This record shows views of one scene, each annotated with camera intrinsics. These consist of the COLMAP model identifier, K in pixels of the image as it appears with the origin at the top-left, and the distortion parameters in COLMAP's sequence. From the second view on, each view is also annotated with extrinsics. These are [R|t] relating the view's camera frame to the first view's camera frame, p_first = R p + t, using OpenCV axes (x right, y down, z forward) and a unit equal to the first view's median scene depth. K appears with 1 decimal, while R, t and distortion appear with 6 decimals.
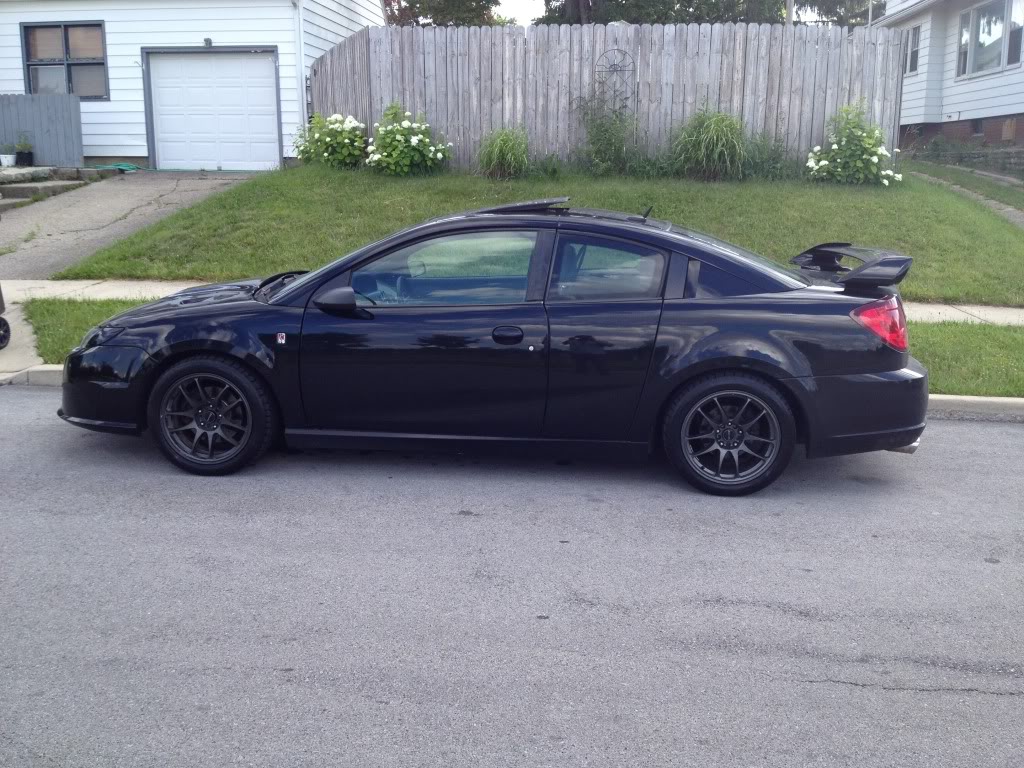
lens RADIAL K [[937.9, 0, 508.7], [0, 937.9, 387.9], [0, 0, 1]] dist [0.171163, -0.407720]
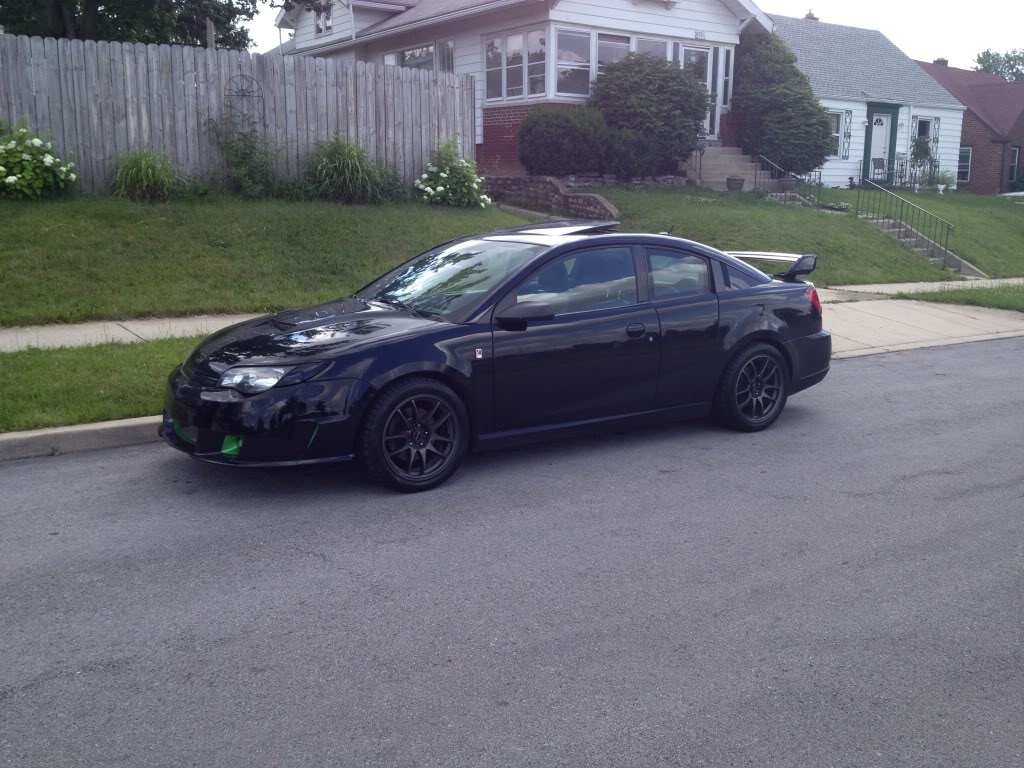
lens RADIAL K [[937.9, 0, 508.7], [0, 937.9, 387.9], [0, 0, 1]] dist [0.171163, -0.407720]
pose [[0.787120, -0.127346, 0.603510, -0.319520], [0.139463, 0.989860, 0.026976, -0.013281], [-0.600826, 0.062934, 0.796899, 0.040998]]
